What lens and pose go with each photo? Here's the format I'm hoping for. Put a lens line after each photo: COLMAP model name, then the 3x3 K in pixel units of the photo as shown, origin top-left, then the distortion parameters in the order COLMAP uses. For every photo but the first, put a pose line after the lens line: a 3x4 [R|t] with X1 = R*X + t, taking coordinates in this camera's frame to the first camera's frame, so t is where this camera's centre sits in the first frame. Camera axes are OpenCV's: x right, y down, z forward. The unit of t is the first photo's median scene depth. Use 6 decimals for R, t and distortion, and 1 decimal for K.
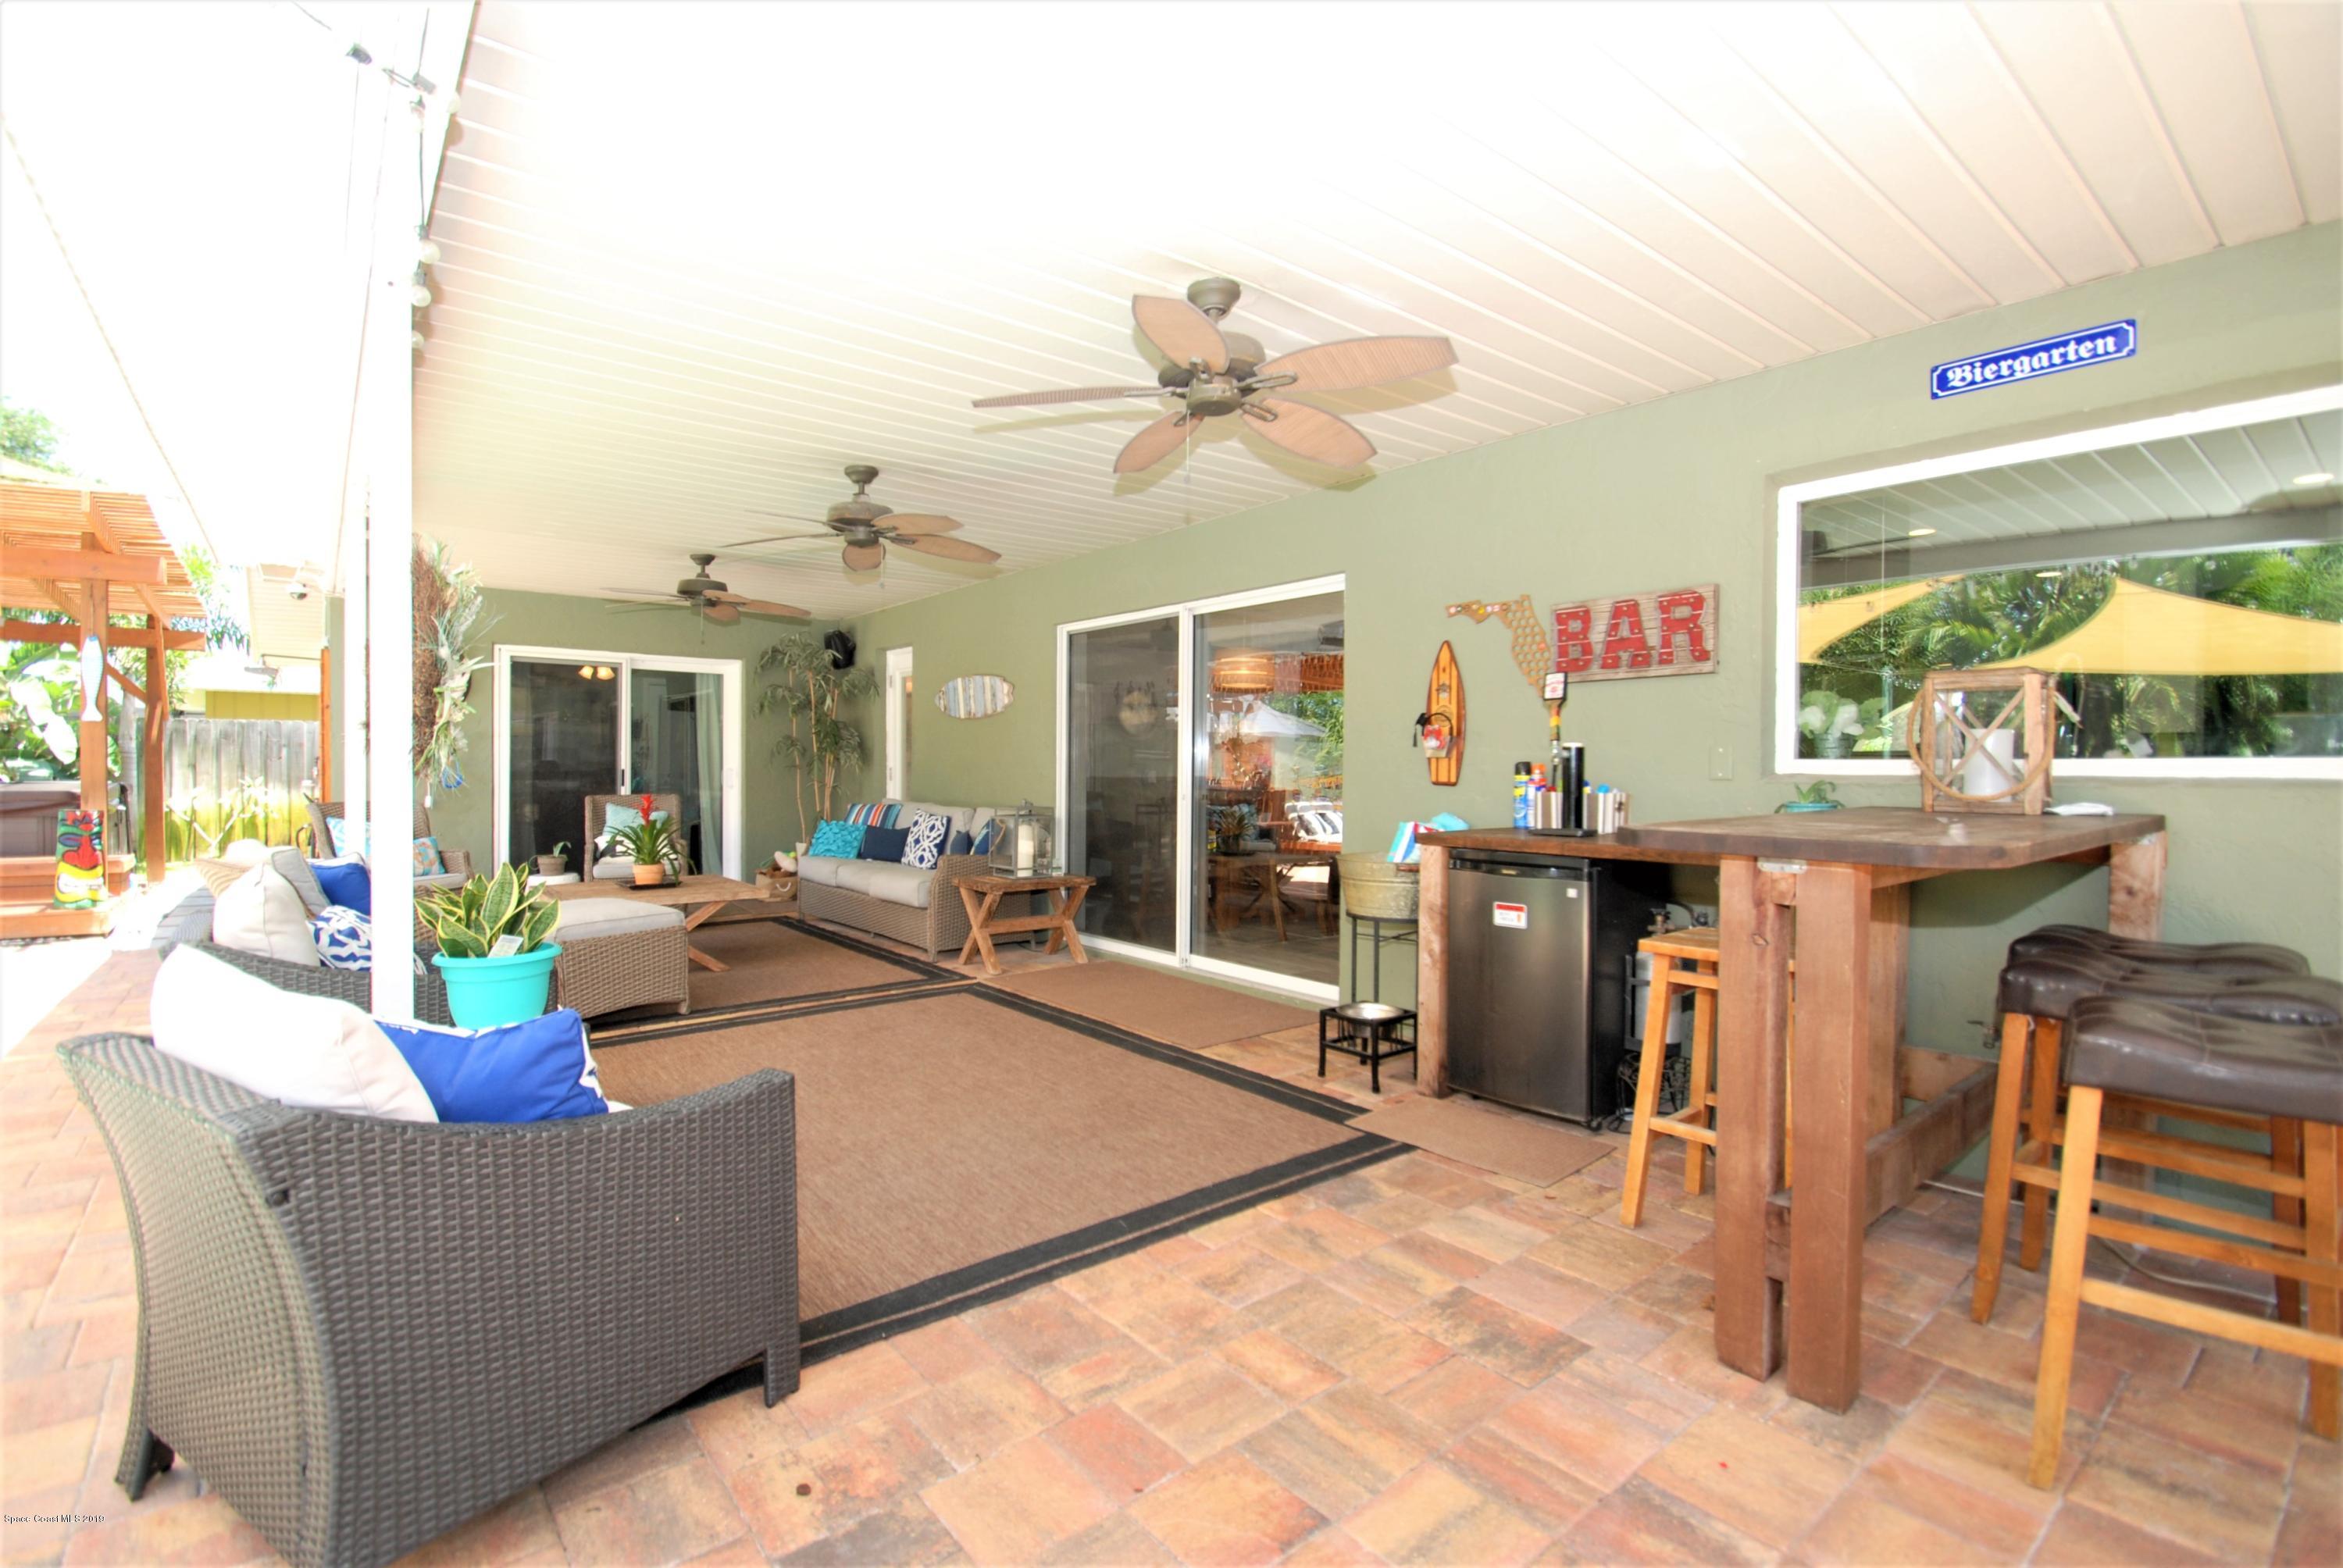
lens RADIAL K [[1040.4, 0, 1128.3], [0, 1040.4, 776.4], [0, 0, 1]] dist [0.014247, -0.010813]
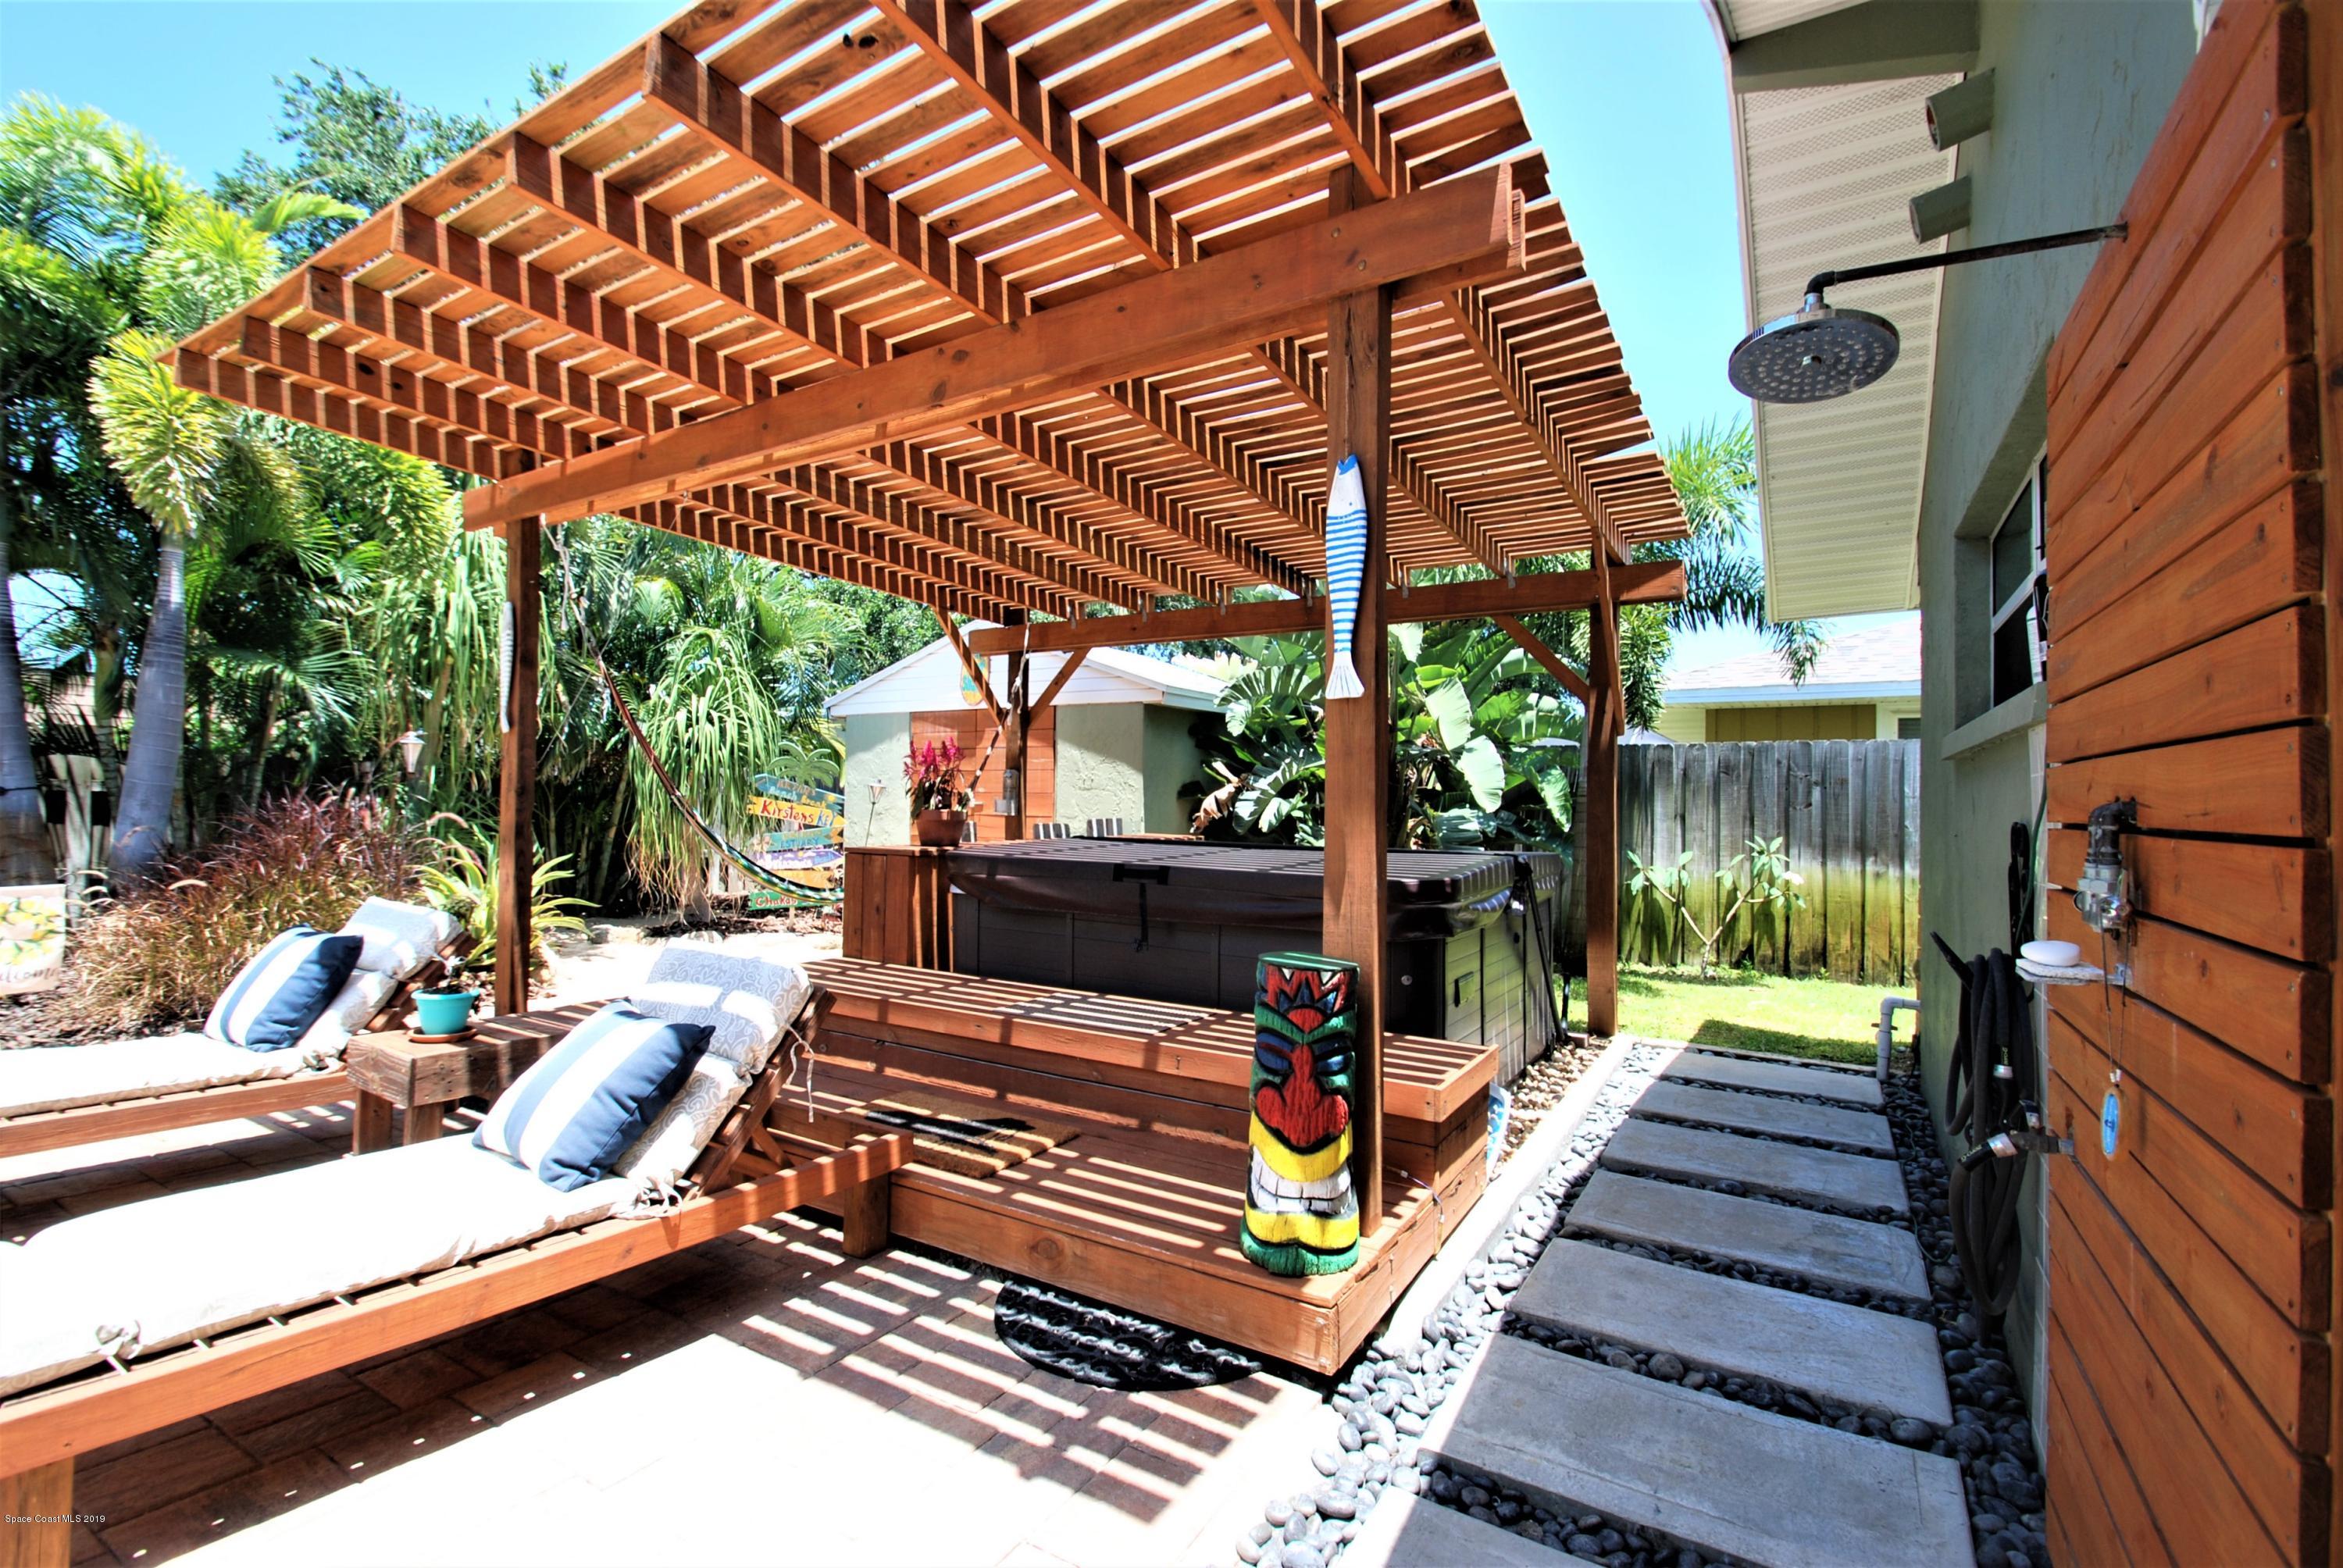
lens RADIAL K [[1040.4, 0, 1128.3], [0, 1040.4, 776.4], [0, 0, 1]] dist [0.014247, -0.010813]
pose [[0.319266, -0.021178, -0.947428, -0.404248], [-0.020313, 0.999368, -0.029184, -0.009334], [0.947447, 0.028563, 0.318634, 0.482864]]
